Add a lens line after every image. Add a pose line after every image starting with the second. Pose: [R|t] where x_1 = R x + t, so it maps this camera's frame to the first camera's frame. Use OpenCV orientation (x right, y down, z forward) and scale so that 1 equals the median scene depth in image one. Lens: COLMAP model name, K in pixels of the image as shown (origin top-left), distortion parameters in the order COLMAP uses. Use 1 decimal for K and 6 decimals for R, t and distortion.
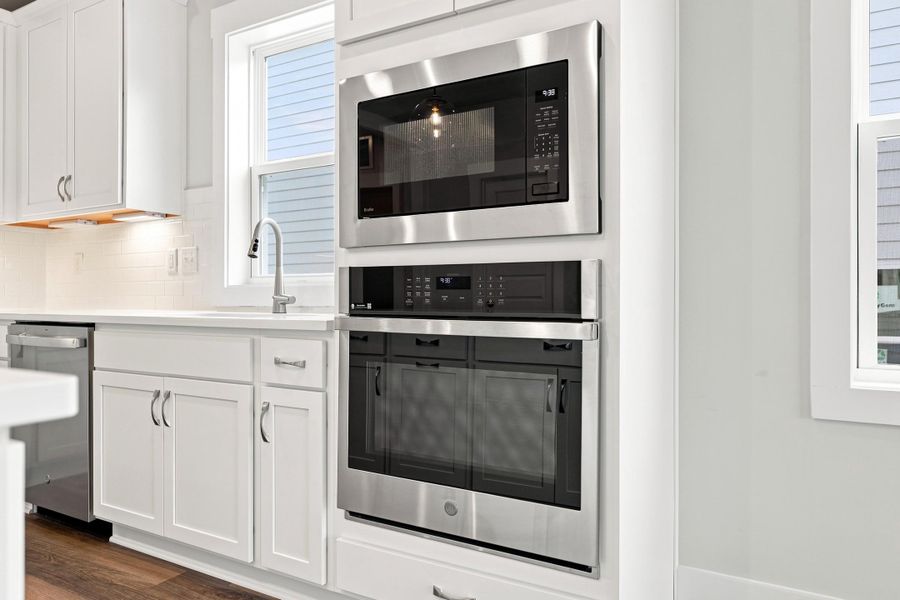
lens RADIAL K [[619.8, 0, 449.5], [0, 619.8, 301.1], [0, 0, 1]] dist [0.013670, 0.005580]
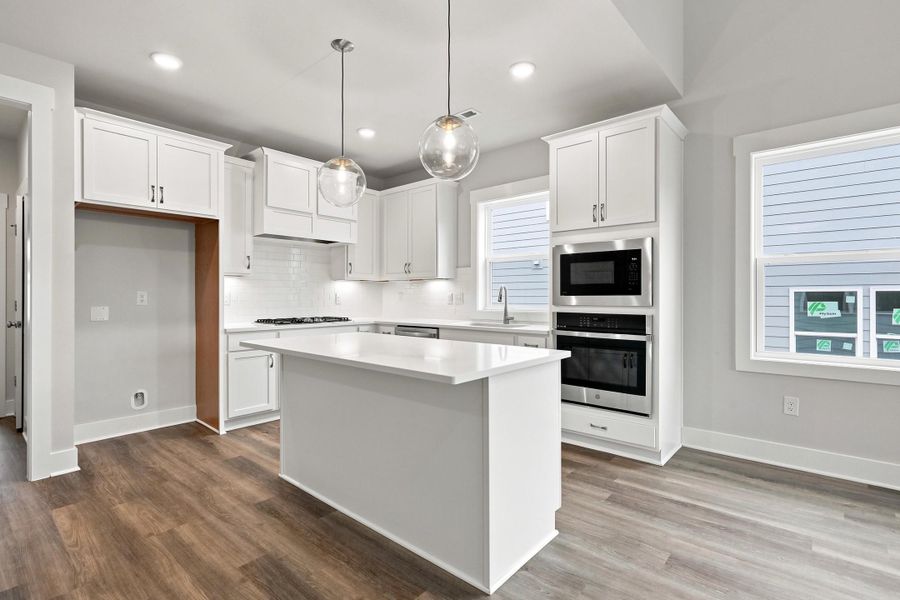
lens RADIAL K [[432.7, 0, 452.1], [0, 432.7, 297.3], [0, 0, 1]] dist [0.002562, 0.001073]
pose [[0.985096, 0.000421, -0.172007, -0.291587], [-0.000505, 1.000000, -0.000445, -0.122316], [0.172006, 0.000525, 0.985096, -1.023700]]
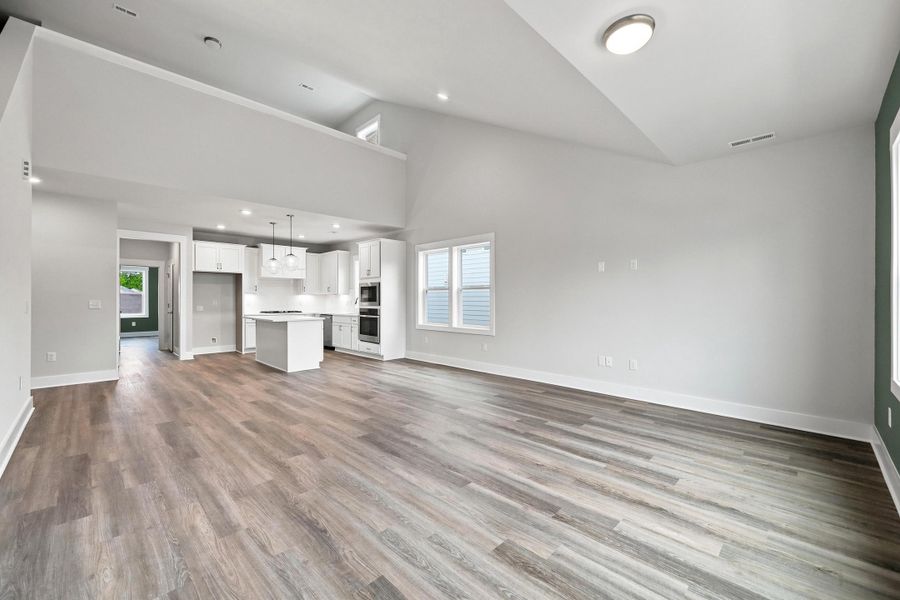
lens RADIAL K [[366.8, 0, 454.6], [0, 366.8, 299.1], [0, 0, 1]] dist [-0.004443, 0.001357]
pose [[0.970582, -0.000307, -0.240772, 2.051277], [-0.001050, 0.999984, -0.005506, -0.140962], [0.240770, 0.005597, 0.970566, -3.094212]]
